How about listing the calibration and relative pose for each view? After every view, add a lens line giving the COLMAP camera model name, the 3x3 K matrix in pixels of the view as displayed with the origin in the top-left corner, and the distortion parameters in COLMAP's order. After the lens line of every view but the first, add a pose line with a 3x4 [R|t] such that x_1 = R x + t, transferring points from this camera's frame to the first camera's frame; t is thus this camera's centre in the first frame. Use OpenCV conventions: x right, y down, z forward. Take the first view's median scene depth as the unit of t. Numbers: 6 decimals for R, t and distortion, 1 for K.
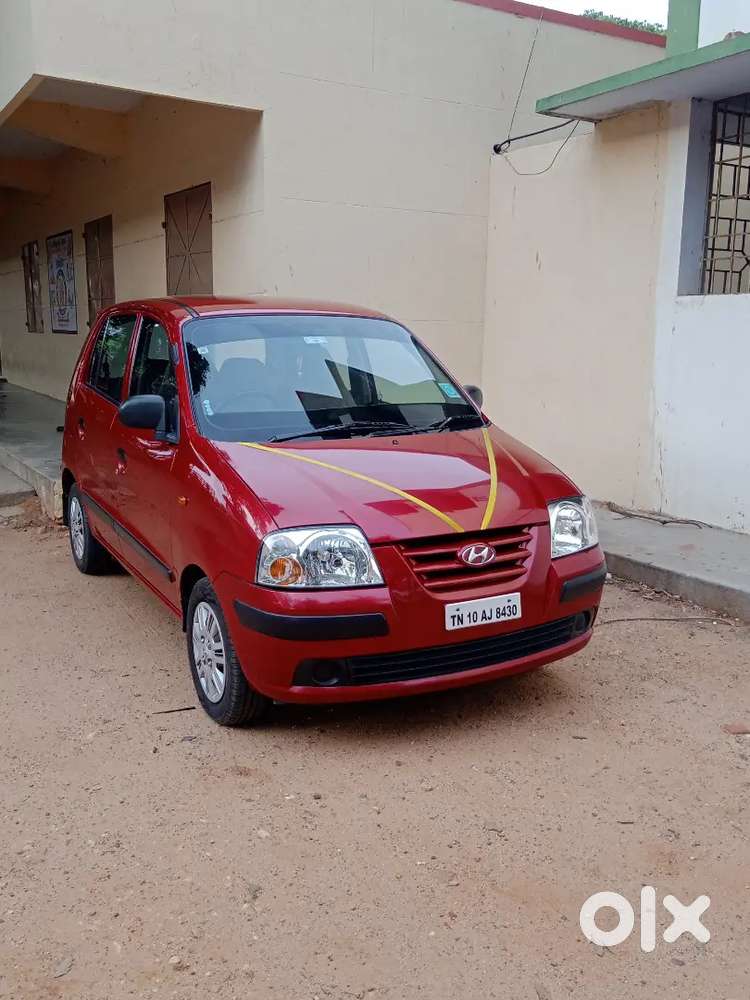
lens RADIAL K [[984.9, 0, 371.3], [0, 984.9, 501.1], [0, 0, 1]] dist [0.027672, 0.000000]
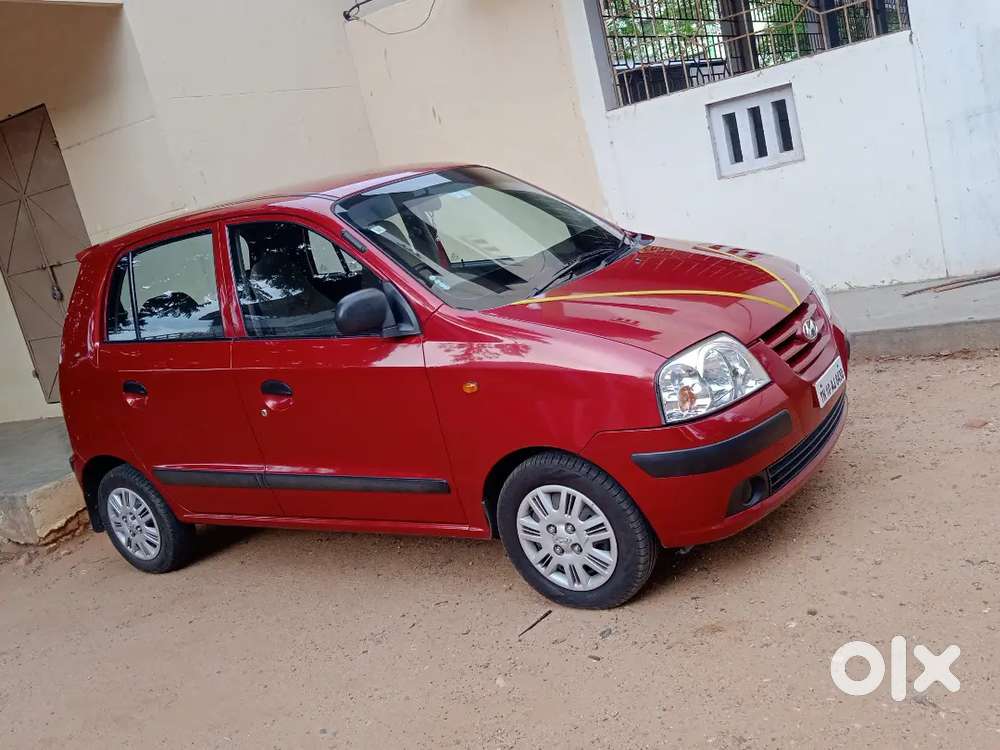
lens RADIAL K [[984.9, 0, 500.3], [0, 984.9, 371.9], [0, 0, 1]] dist [0.027672, 0.000000]
pose [[0.850739, -0.304813, 0.428174, -0.591243], [0.319120, 0.946870, 0.040008, -0.044107], [-0.417620, 0.102603, 0.902810, 0.239769]]
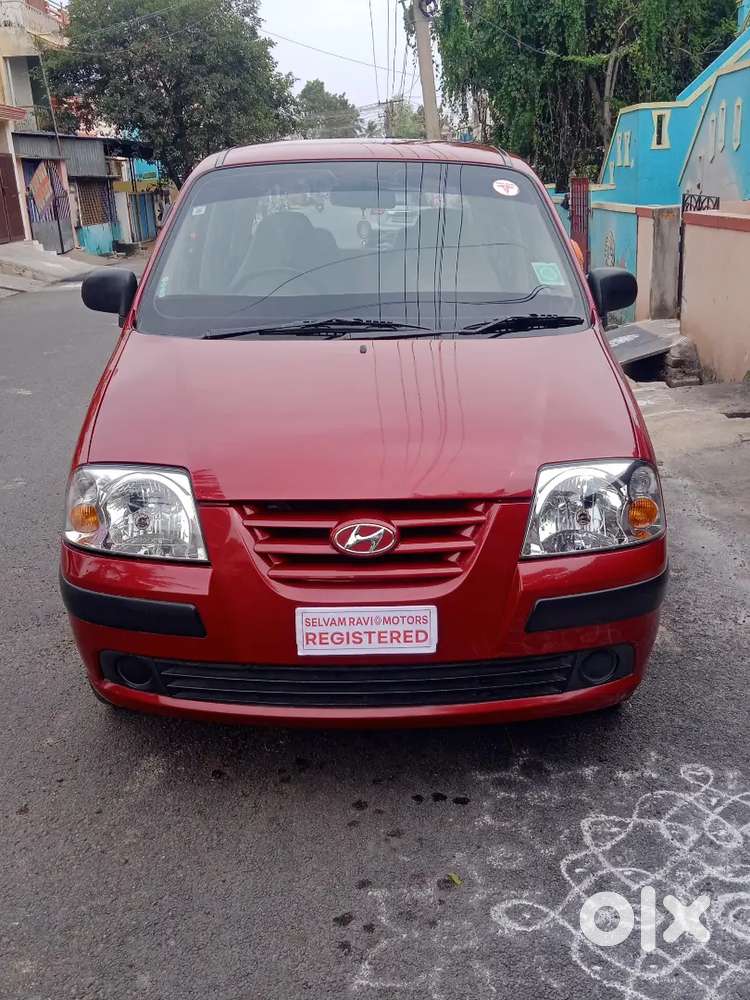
lens RADIAL K [[984.9, 0, 377.2], [0, 984.9, 500.3], [0, 0, 1]] dist [0.027672, 0.000000]
pose [[0.901948, 0.117529, -0.415543, 0.371269], [-0.084280, 0.991657, 0.097540, -0.030709], [0.423540, -0.052954, 0.904328, 0.434258]]
